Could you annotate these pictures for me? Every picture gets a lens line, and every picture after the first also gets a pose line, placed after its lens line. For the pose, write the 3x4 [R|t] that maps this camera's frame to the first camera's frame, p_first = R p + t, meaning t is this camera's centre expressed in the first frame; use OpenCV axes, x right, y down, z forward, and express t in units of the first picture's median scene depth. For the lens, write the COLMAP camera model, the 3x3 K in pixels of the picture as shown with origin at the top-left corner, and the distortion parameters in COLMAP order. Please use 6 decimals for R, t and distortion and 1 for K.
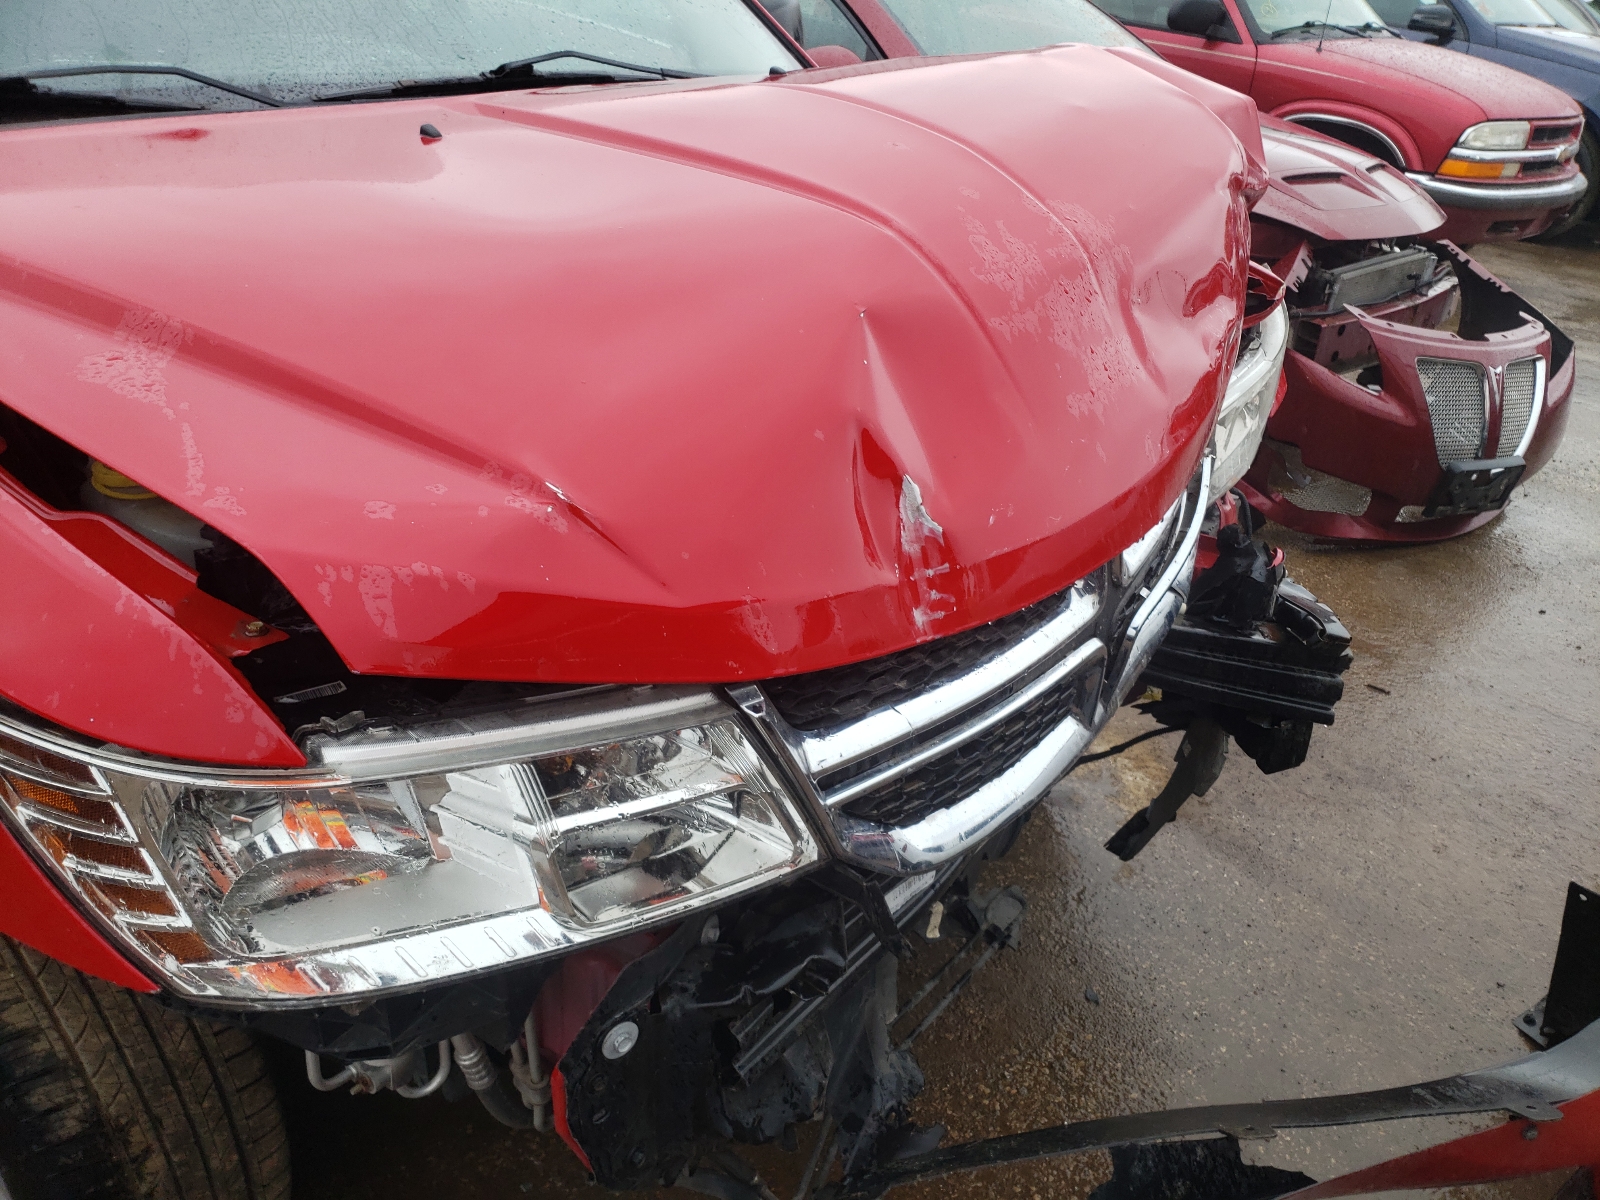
lens RADIAL K [[1215.3, 0, 840.6], [0, 1215.3, 617.8], [0, 0, 1]] dist [0.013598, -0.000129]
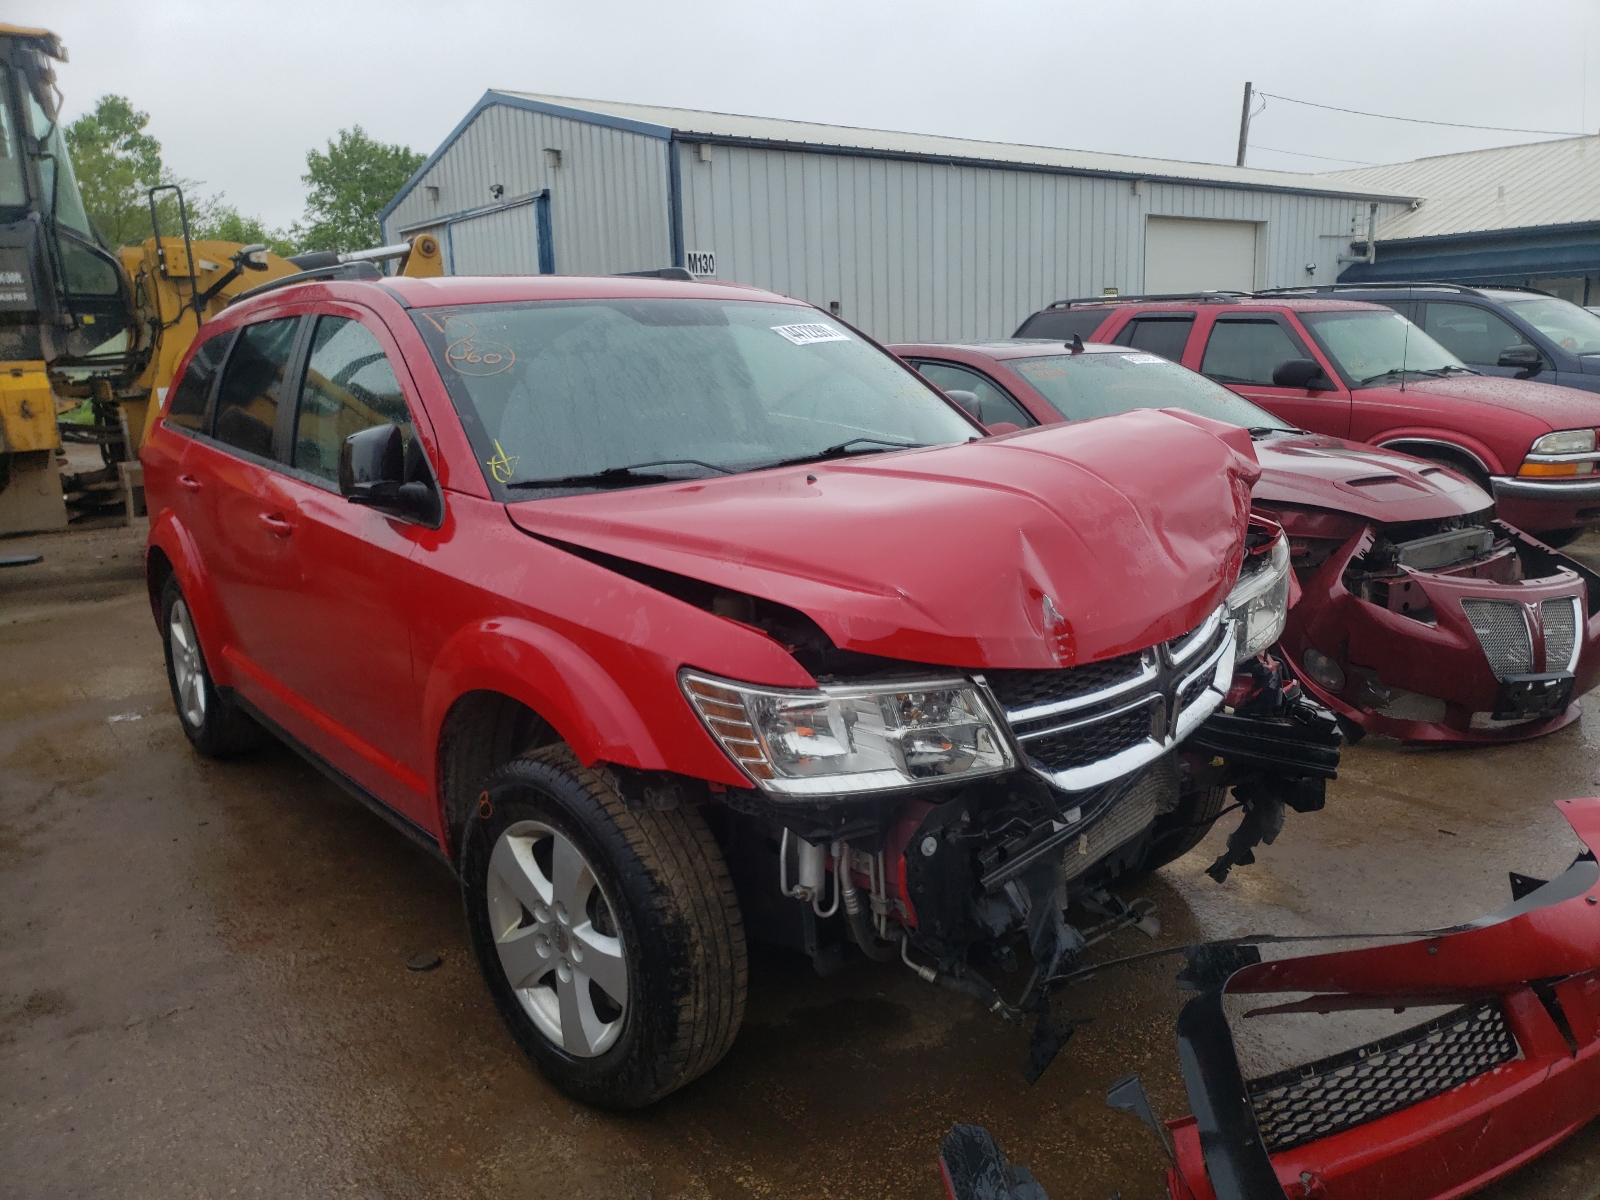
lens RADIAL K [[1215.3, 0, 840.6], [0, 1215.3, 617.8], [0, 0, 1]] dist [0.013598, -0.000129]
pose [[0.986990, -0.061972, -0.148357, 0.007028], [0.018090, 0.959675, -0.280530, 0.335270], [0.159759, 0.274197, 0.948311, -0.721152]]
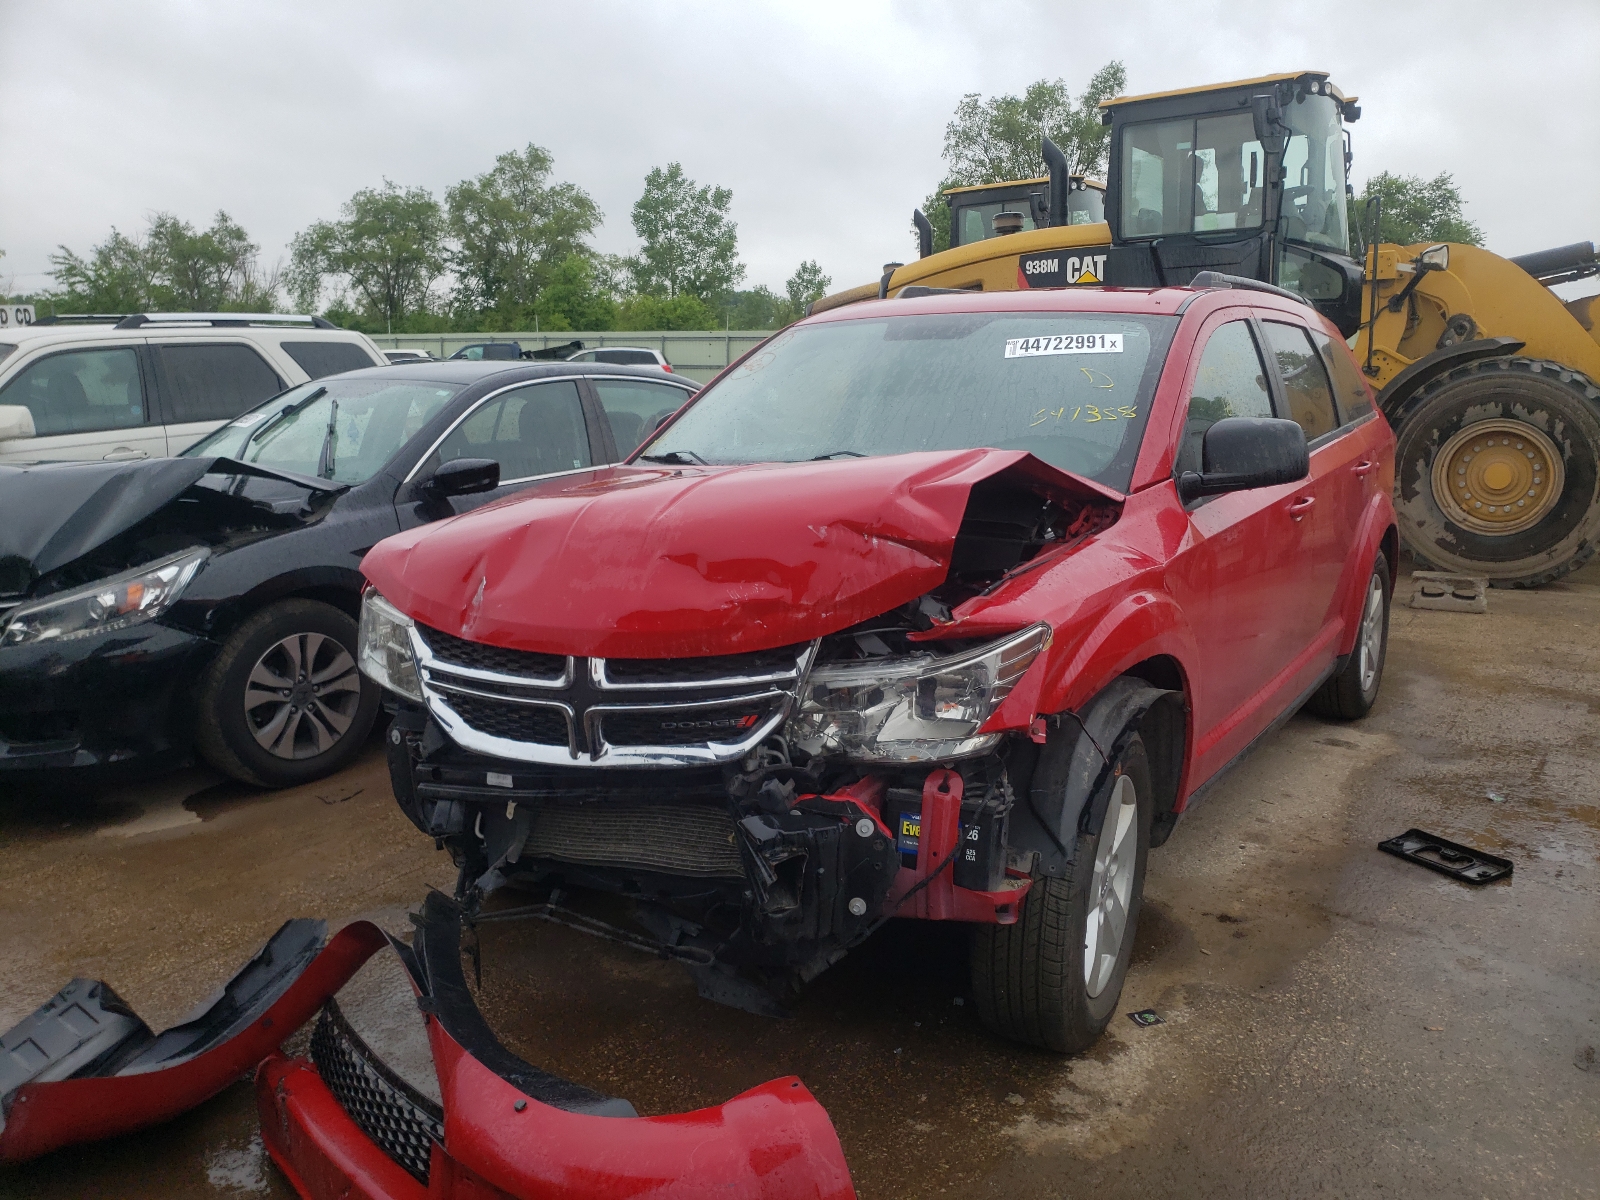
lens RADIAL K [[1288.2, 0, 847.9], [0, 1288.2, 604.6], [0, 0, 1]] dist [0.032764, -0.118798]
pose [[0.212778, 0.107598, -0.971158, 1.793348], [-0.449985, 0.893036, 0.000352, -0.256630], [0.867317, 0.436931, 0.238436, 0.641829]]
